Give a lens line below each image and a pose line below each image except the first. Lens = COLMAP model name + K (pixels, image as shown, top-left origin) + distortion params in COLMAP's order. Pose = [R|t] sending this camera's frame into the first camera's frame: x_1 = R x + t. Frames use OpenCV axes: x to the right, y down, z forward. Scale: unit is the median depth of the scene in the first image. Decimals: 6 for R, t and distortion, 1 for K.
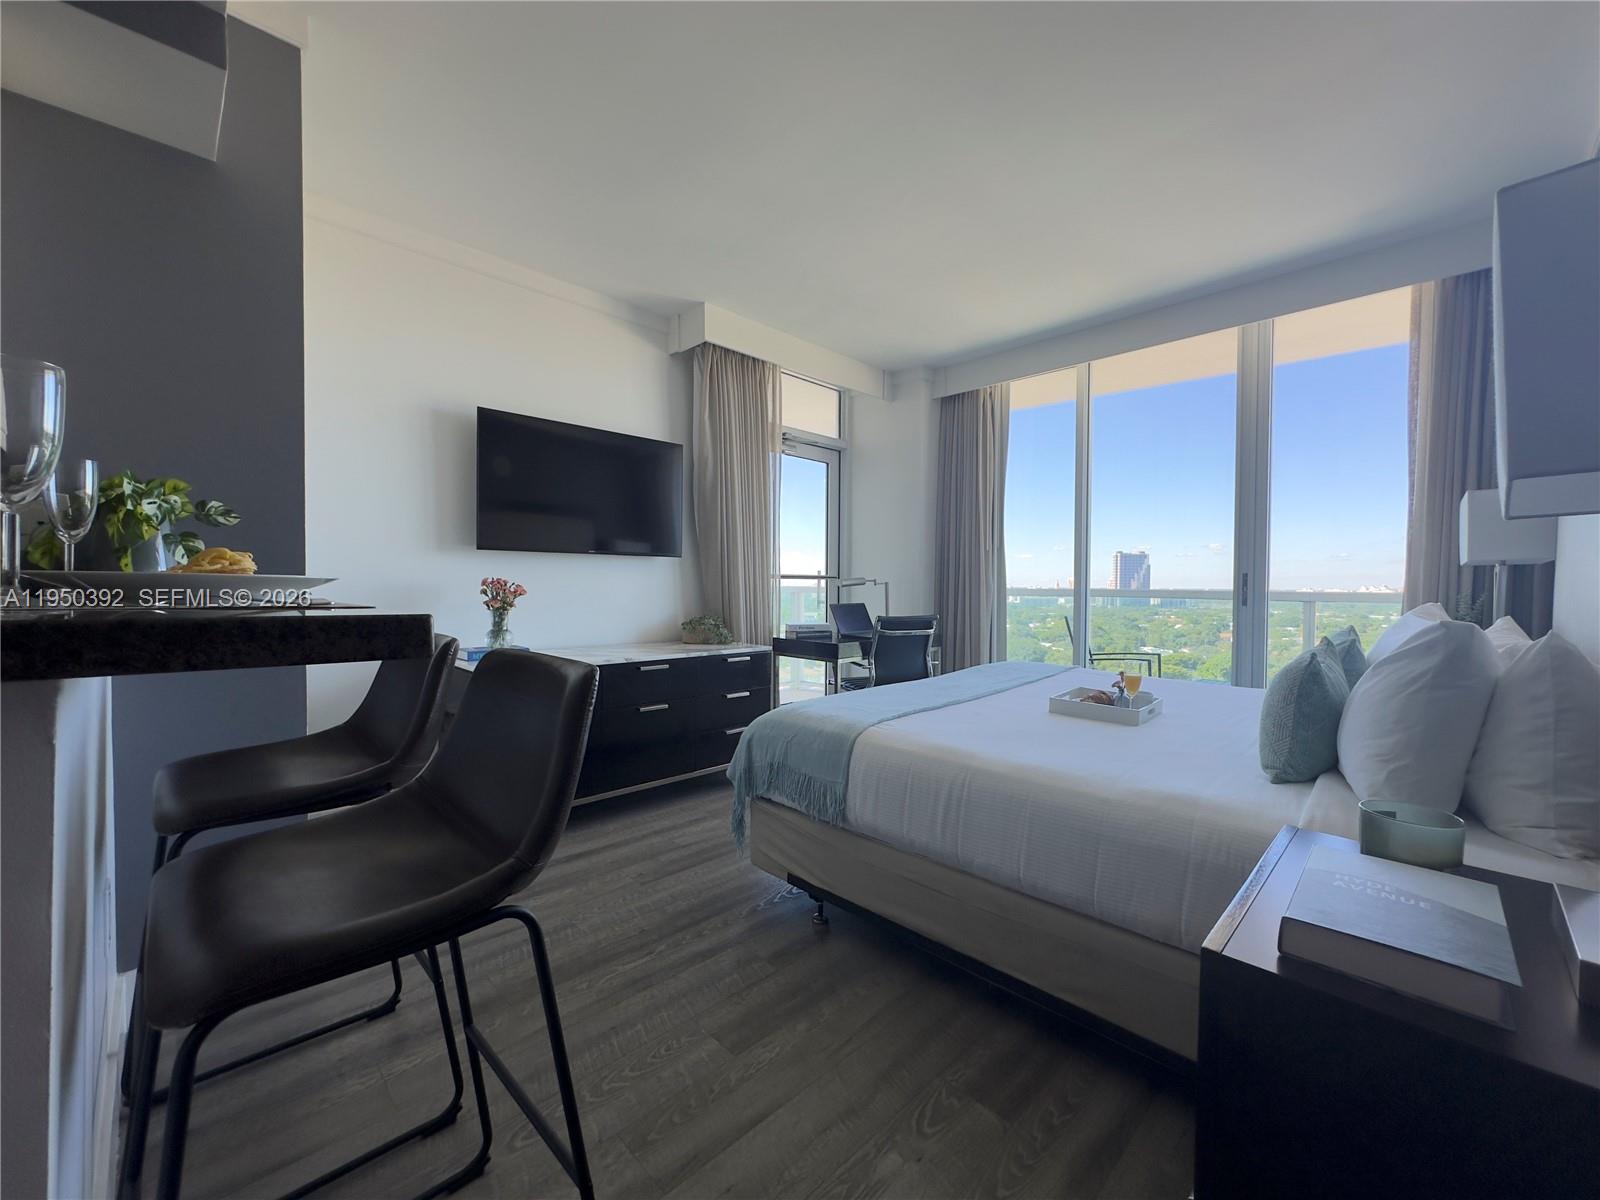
lens RADIAL K [[638.7, 0, 800.0], [0, 638.7, 600.0], [0, 0, 1]] dist [-0.005243, 0.000683]
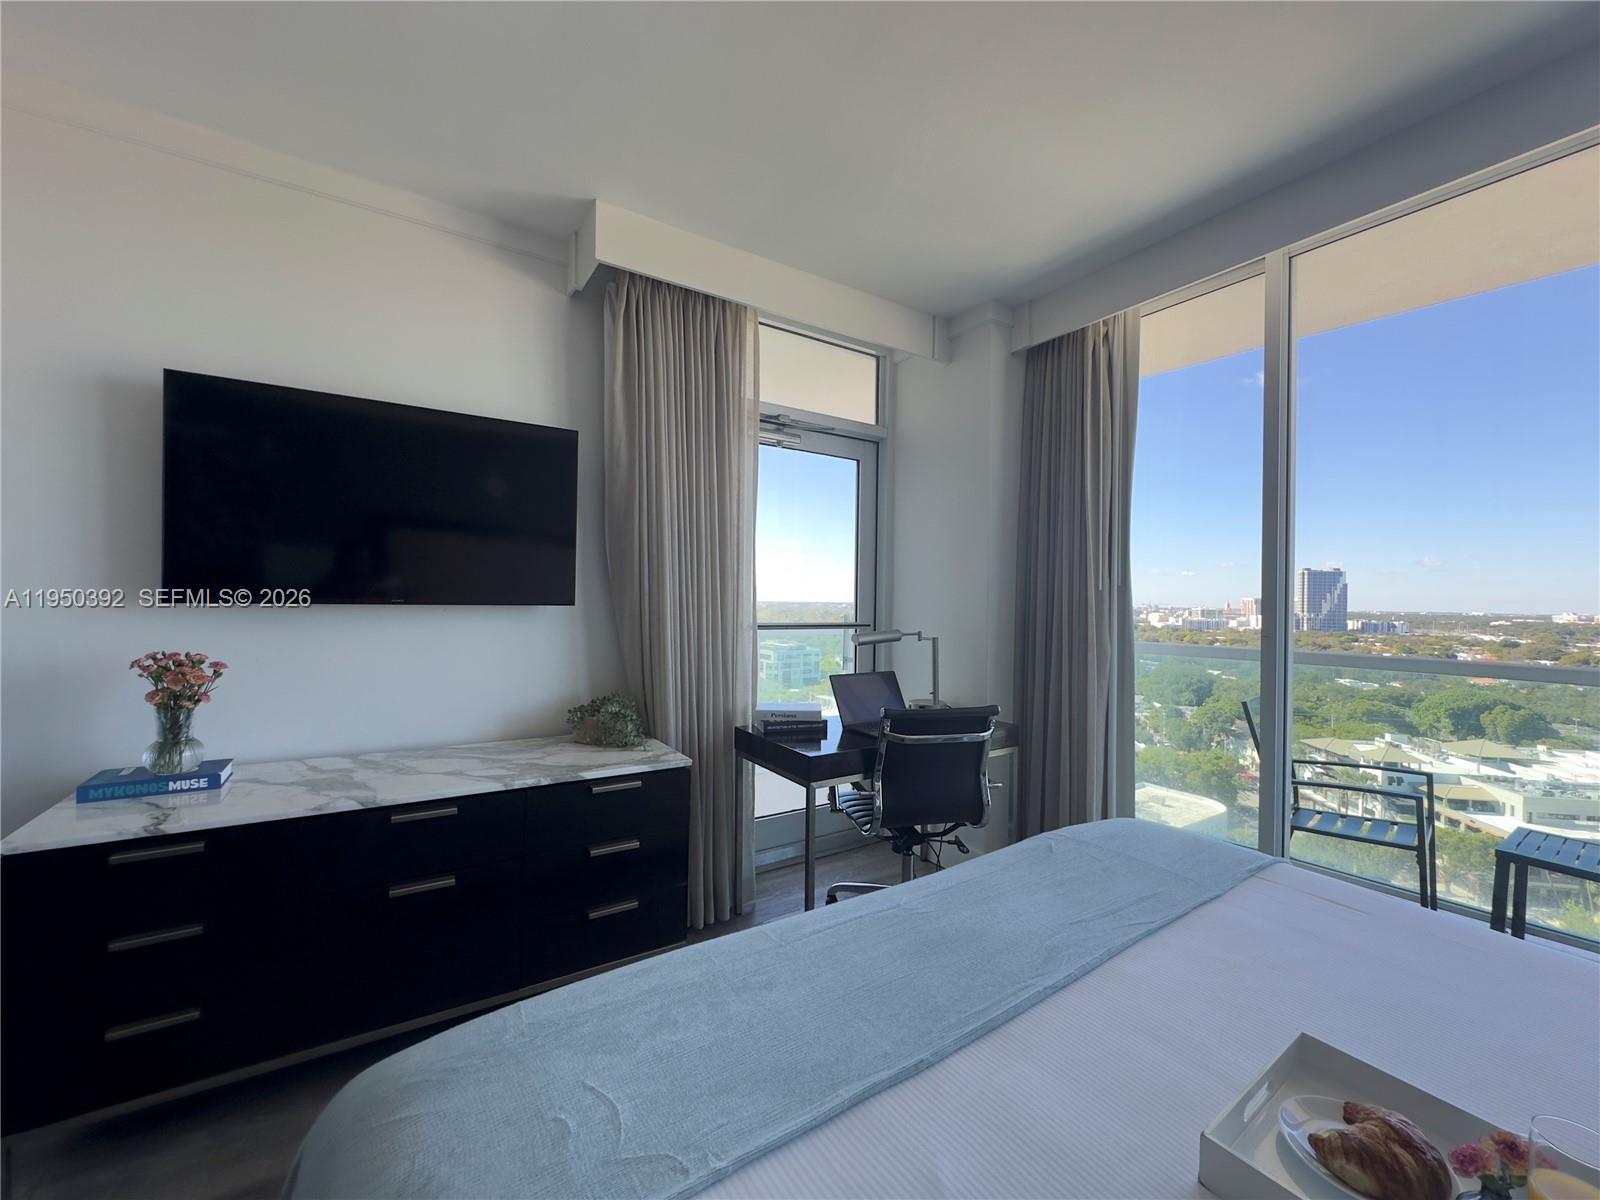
lens RADIAL K [[638.7, 0, 800.0], [0, 638.7, 600.0], [0, 0, 1]] dist [-0.005243, 0.000683]
pose [[0.978433, 0.007444, -0.206430, 0.162287], [-0.013193, 0.999562, -0.026488, -0.056347], [0.206142, 0.028640, 0.978103, 0.406364]]
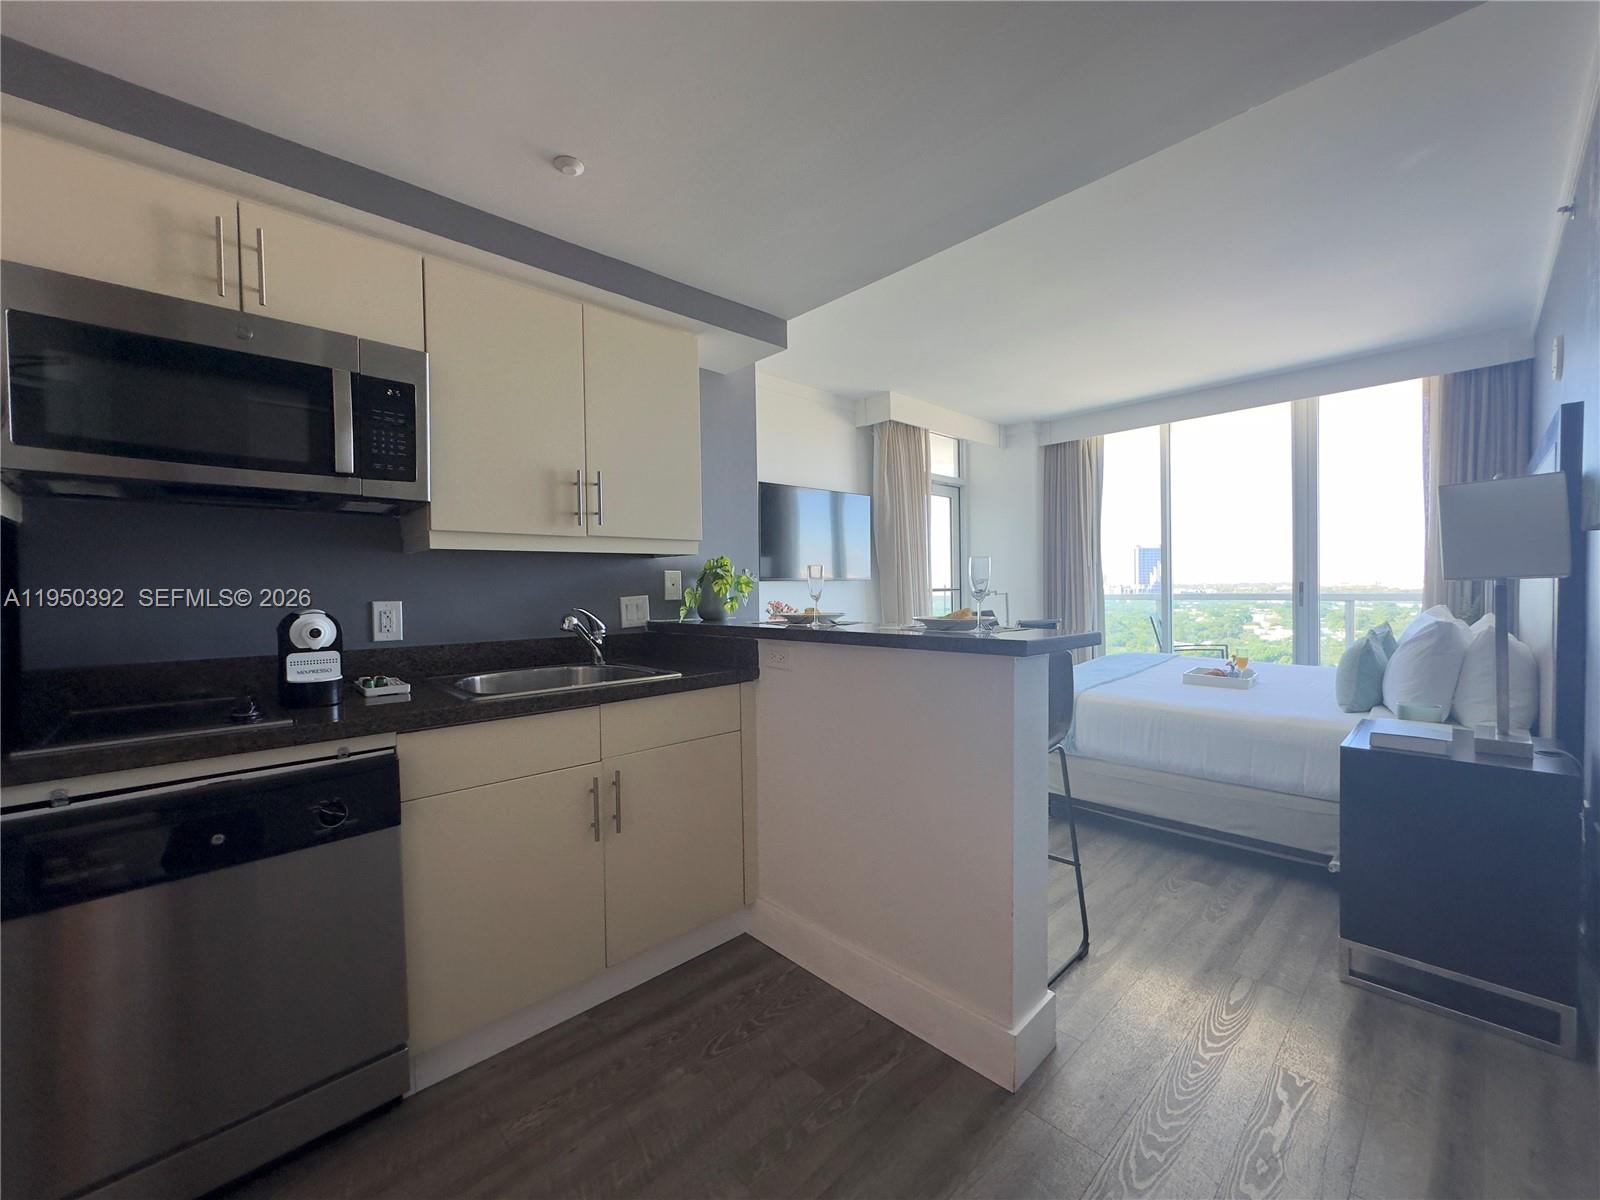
lens RADIAL K [[638.7, 0, 800.0], [0, 638.7, 600.0], [0, 0, 1]] dist [-0.005243, 0.000683]
pose [[0.999429, -0.024232, -0.023561, -0.291867], [0.024157, 0.999702, -0.003448, -0.023047], [0.023637, 0.002877, 0.999716, -0.324432]]
